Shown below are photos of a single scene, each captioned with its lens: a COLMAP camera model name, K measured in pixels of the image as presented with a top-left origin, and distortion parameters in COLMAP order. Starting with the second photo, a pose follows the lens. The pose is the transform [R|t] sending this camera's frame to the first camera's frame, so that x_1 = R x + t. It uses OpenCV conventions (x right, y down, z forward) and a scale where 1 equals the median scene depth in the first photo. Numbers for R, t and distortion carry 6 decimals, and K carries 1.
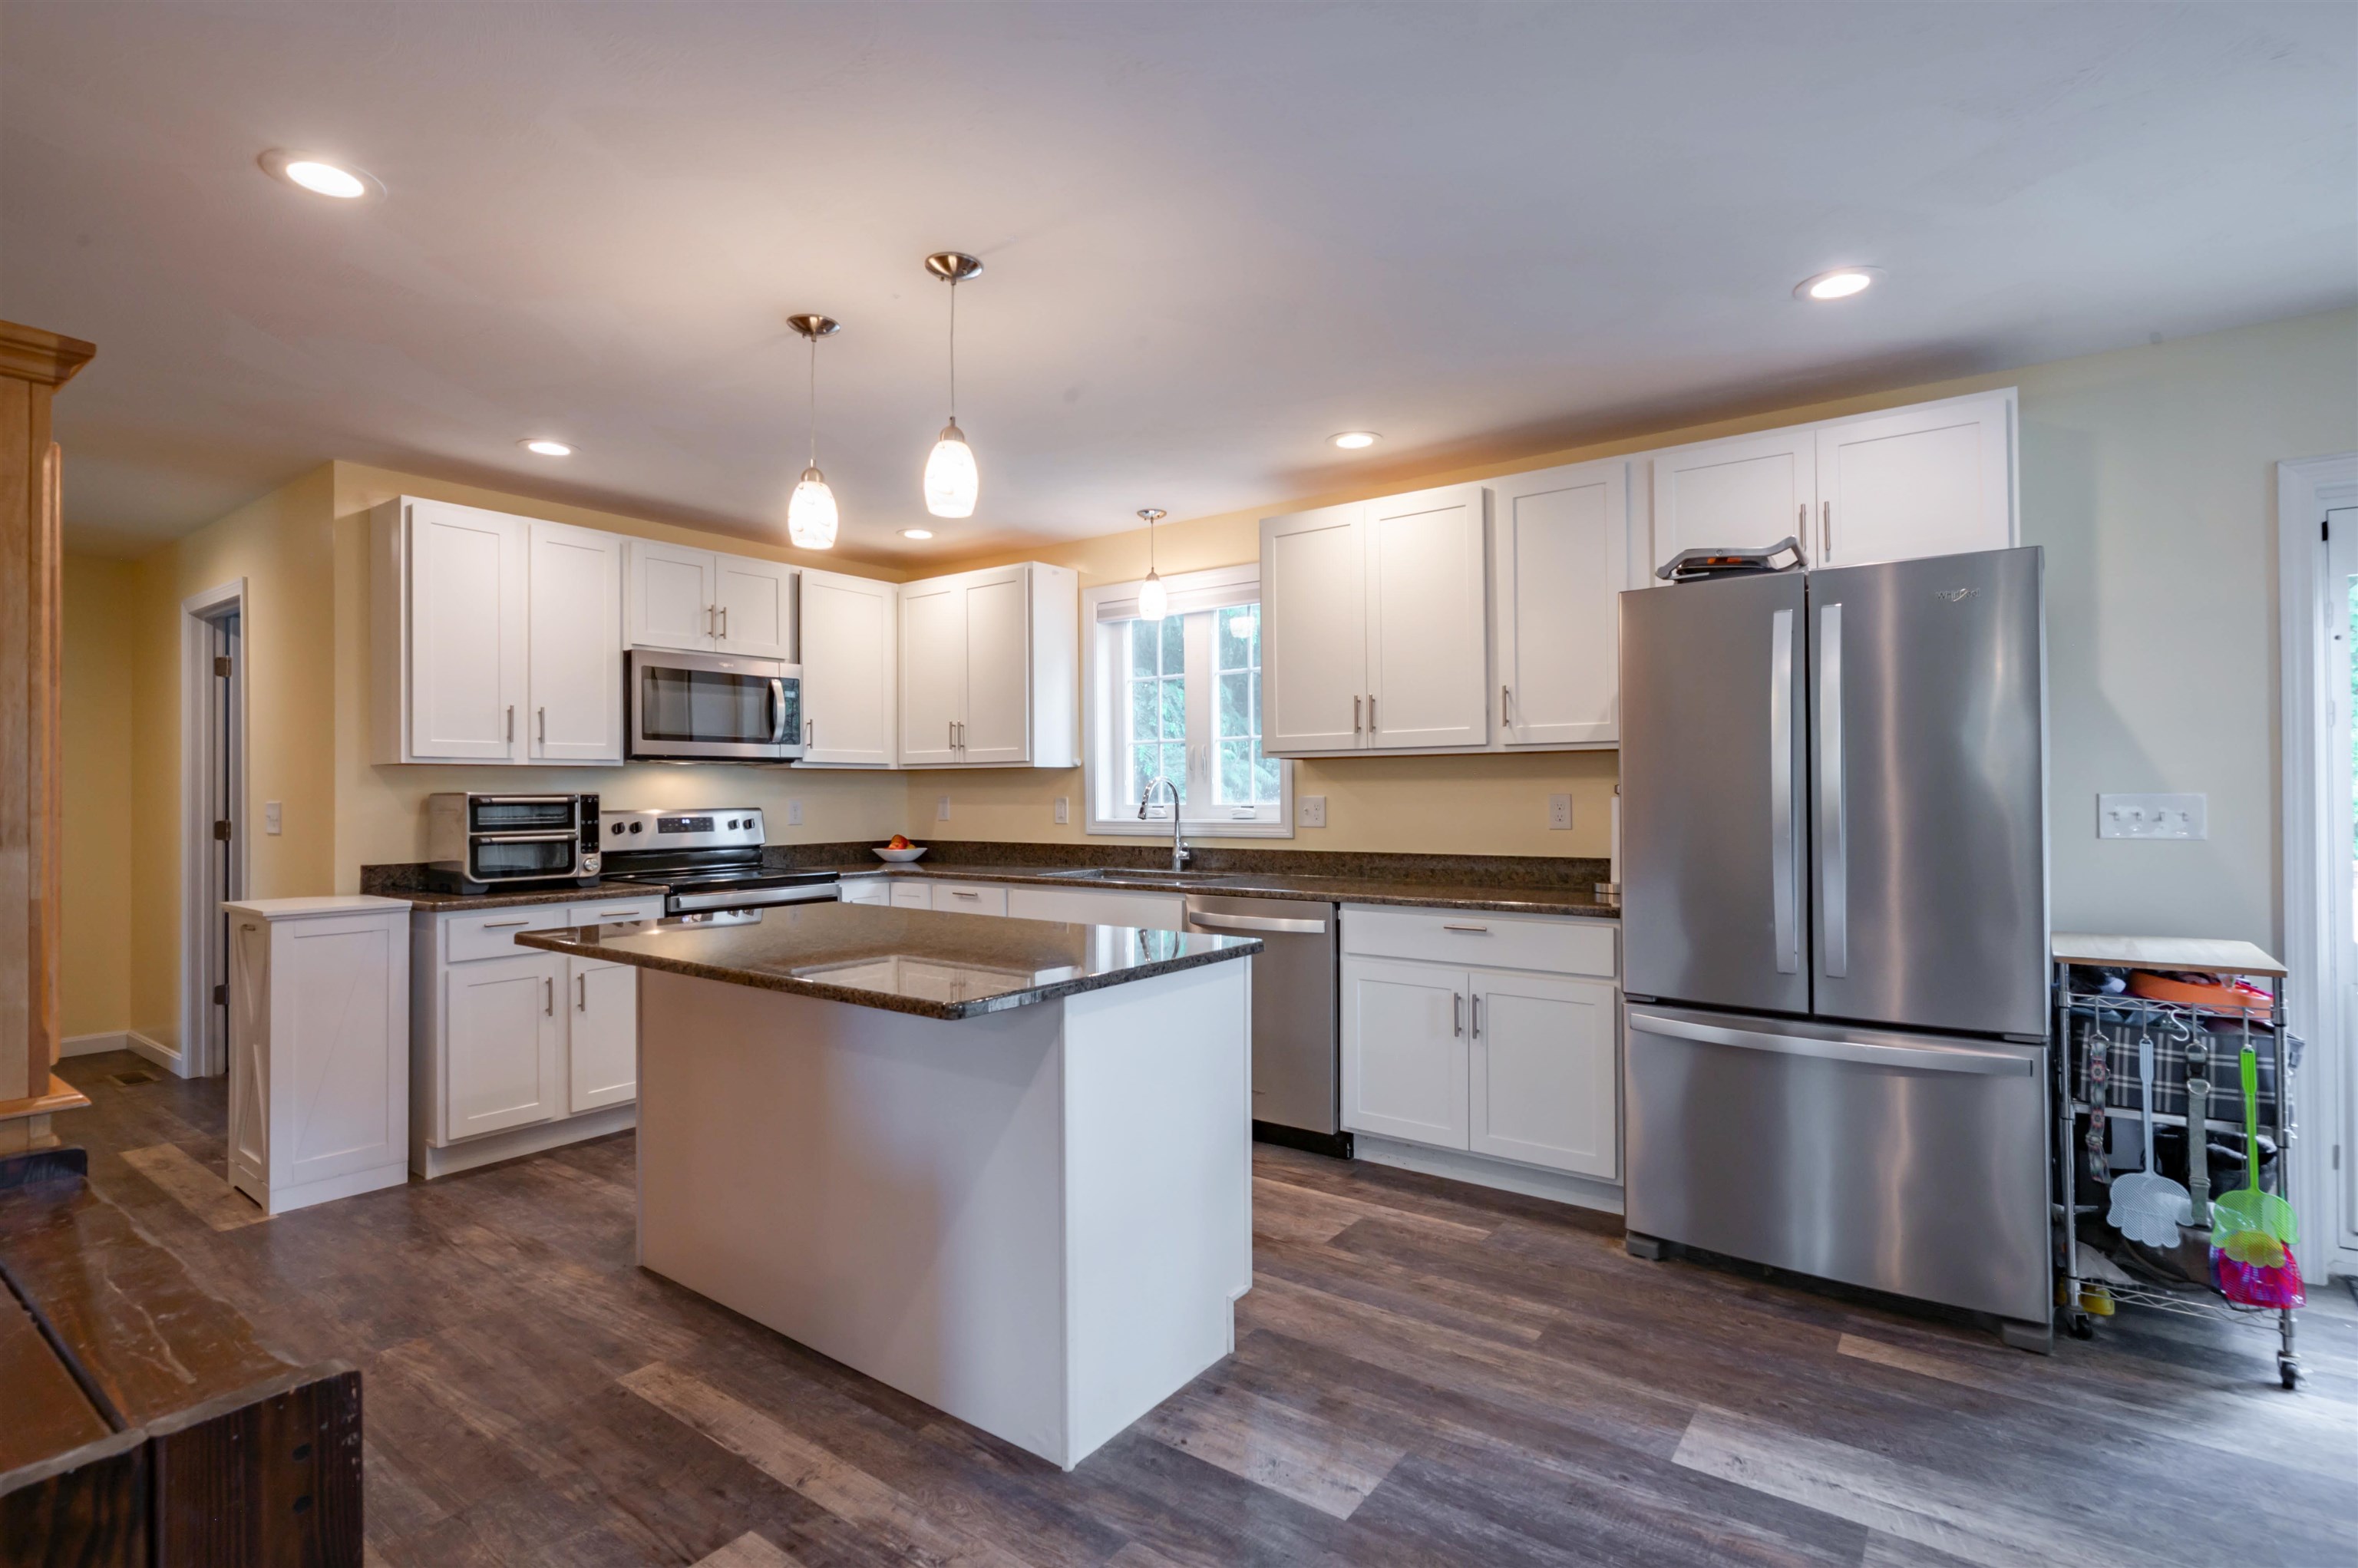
lens RADIAL K [[1142.2, 0, 1151.3], [0, 1142.2, 783.8], [0, 0, 1]] dist [-0.006042, 0.004435]
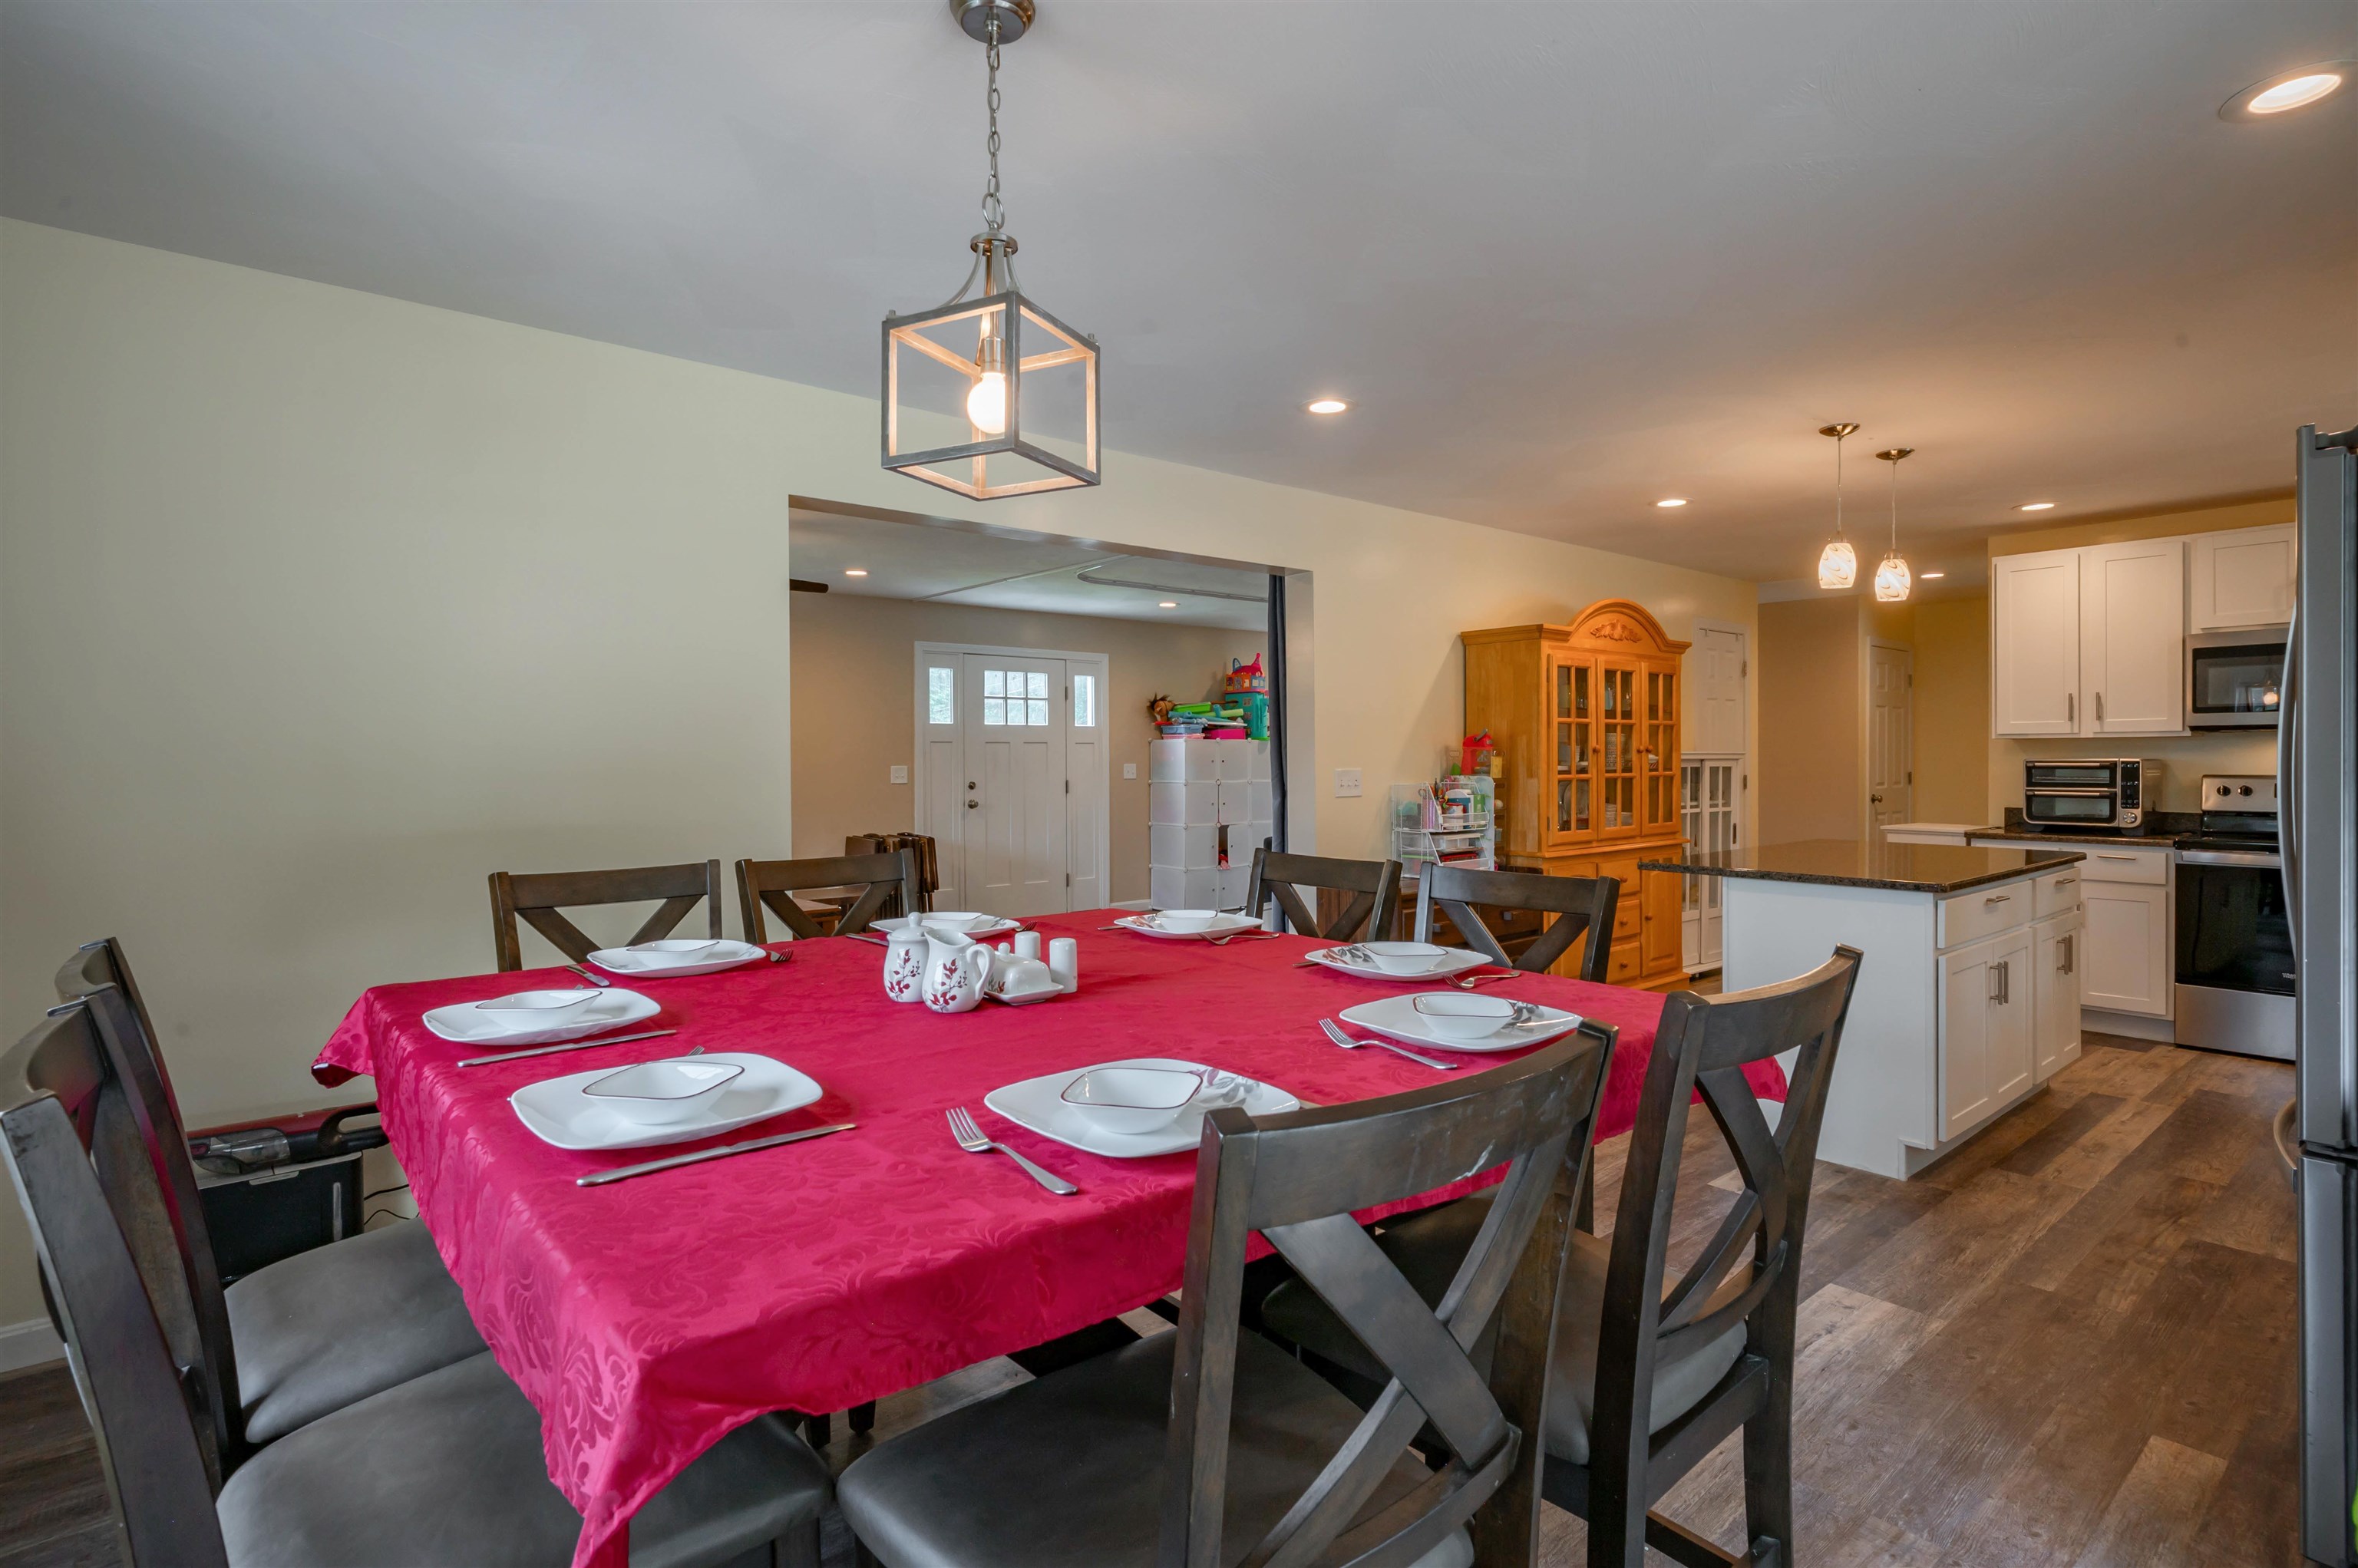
lens RADIAL K [[1140.0, 0, 1189.7], [0, 1140.0, 762.3], [0, 0, 1]] dist [0.004874, 0.001797]
pose [[-0.227236, 0.012314, -0.973762, 0.949004], [0.012098, 0.999879, 0.009821, -0.013627], [0.973765, -0.009549, -0.227357, 0.294344]]
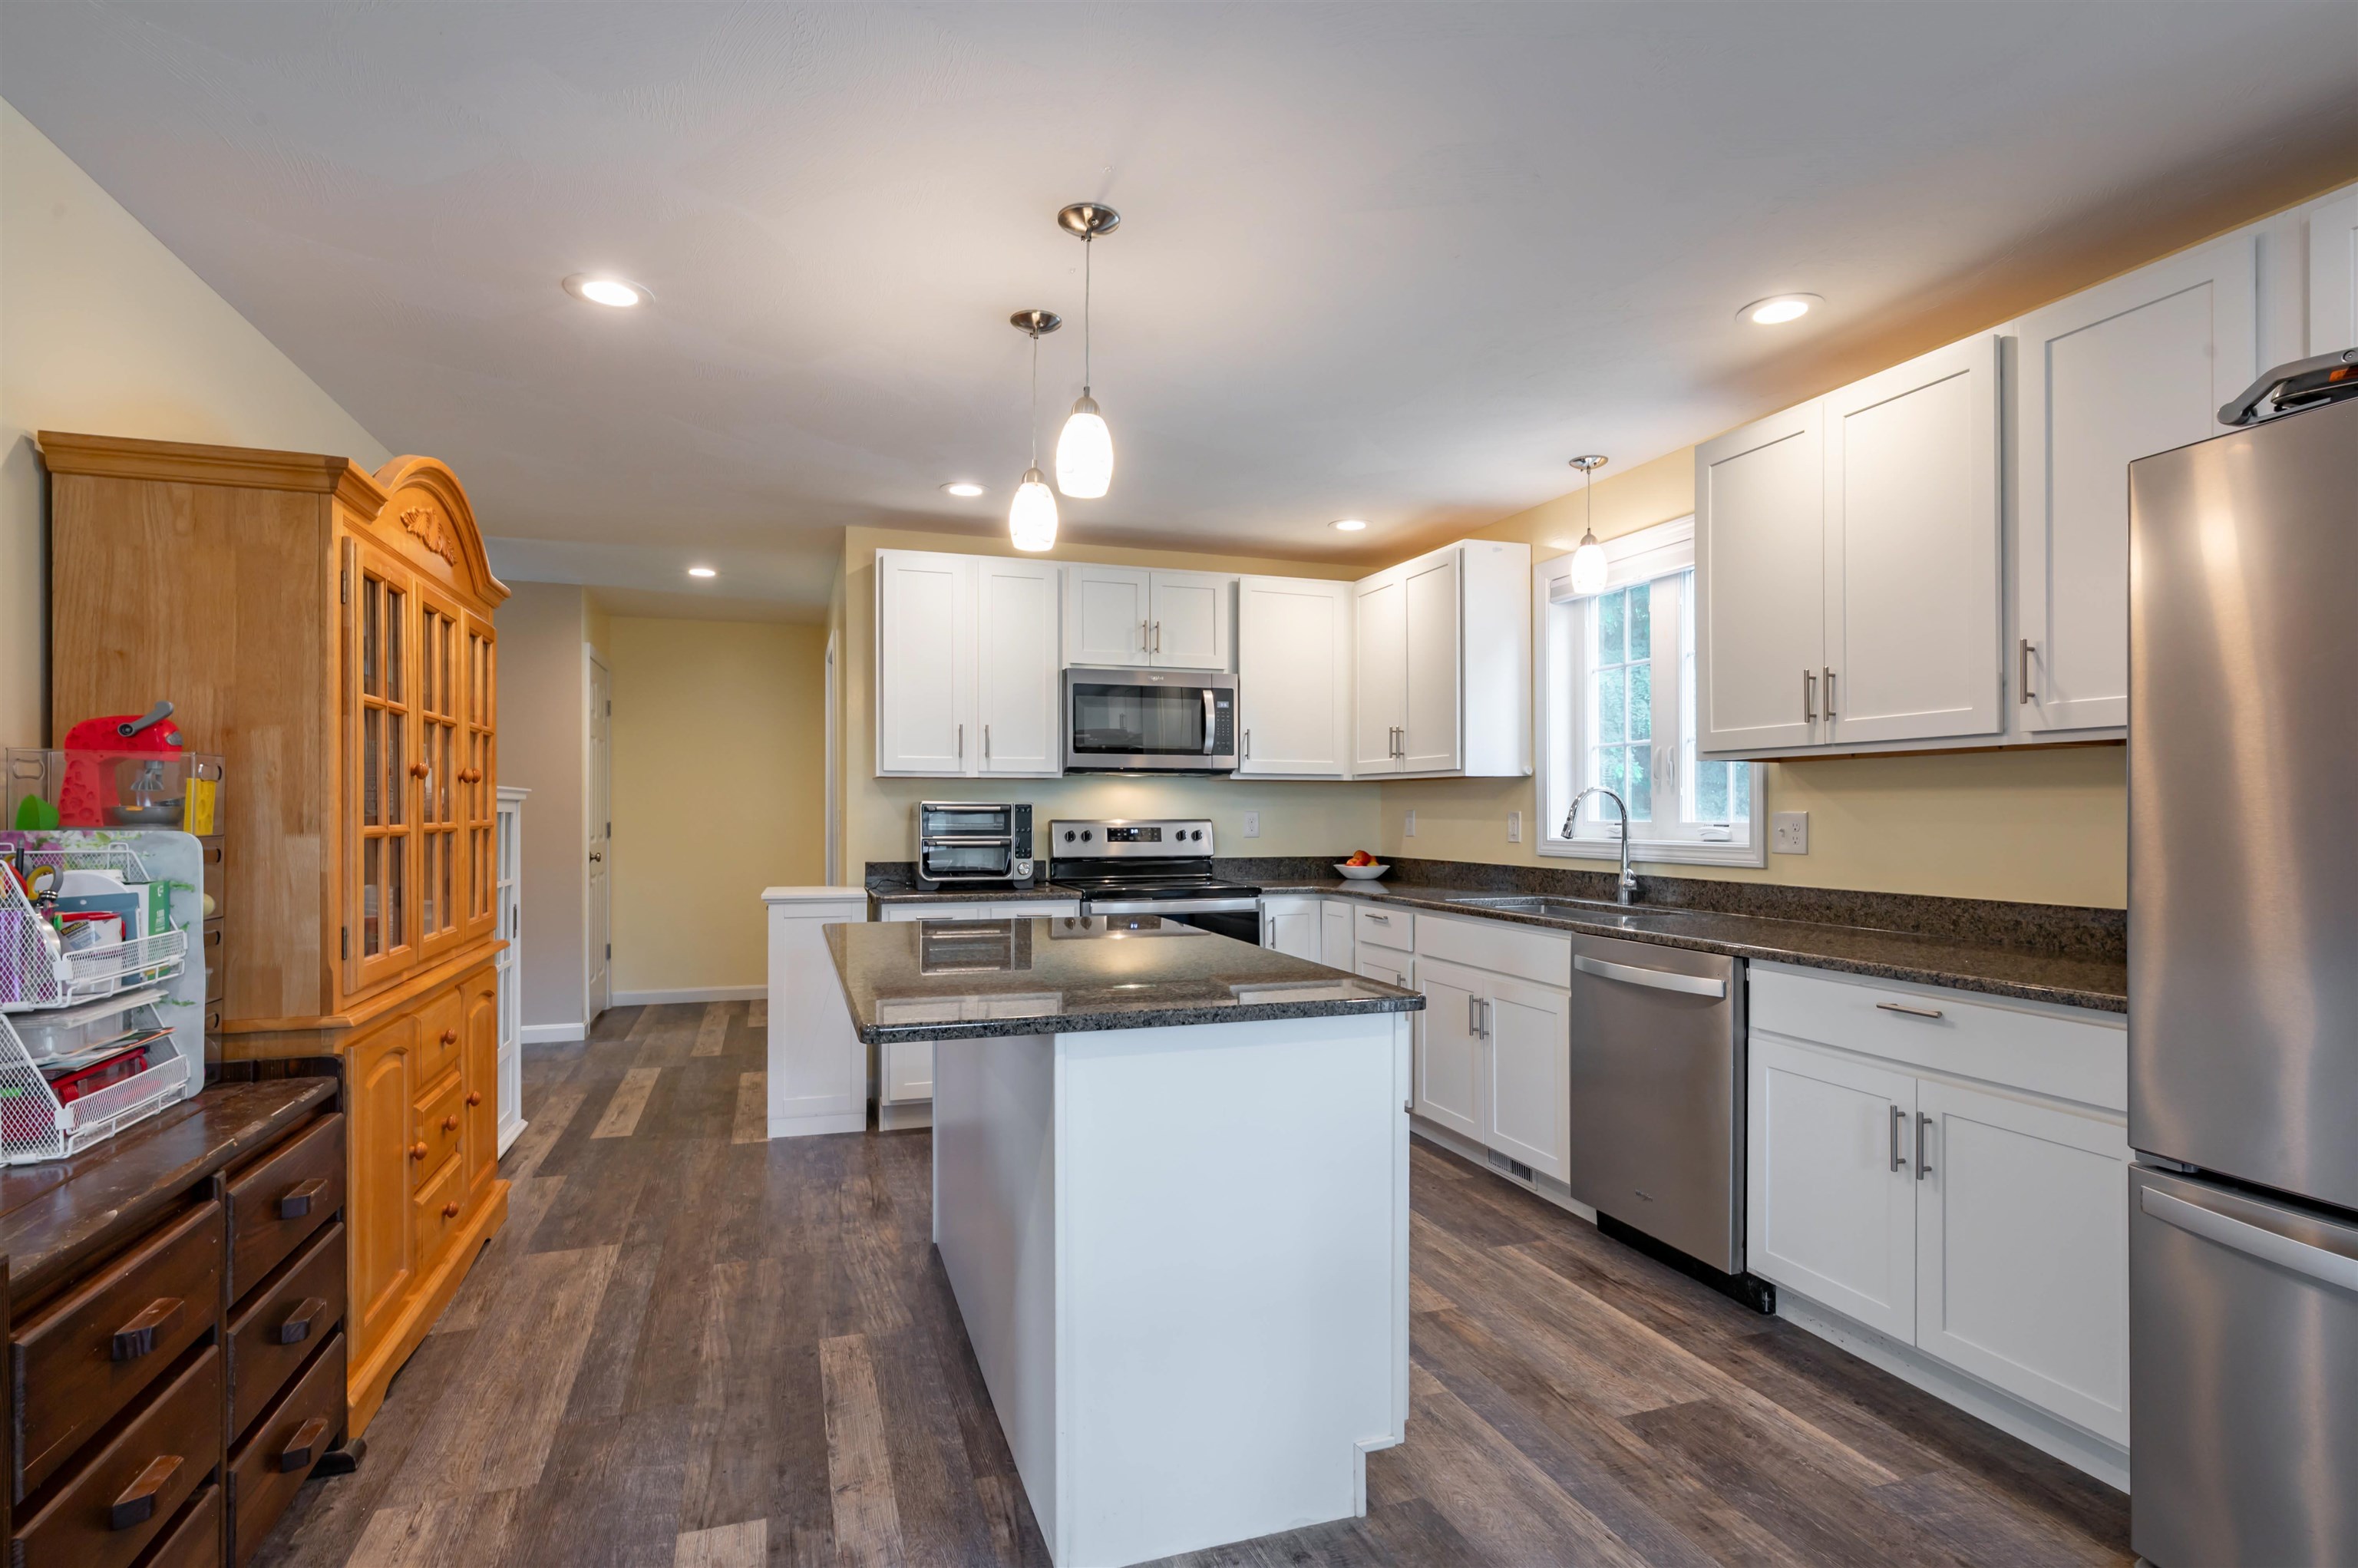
lens RADIAL K [[1142.2, 0, 1158.4], [0, 1142.2, 819.0], [0, 0, 1]] dist [-0.006042, 0.004435]
pose [[0.824359, 0.011939, -0.565942, 0.236016], [-0.002806, 0.999851, 0.017006, 0.004366], [0.566061, -0.012431, 0.824270, 0.171482]]
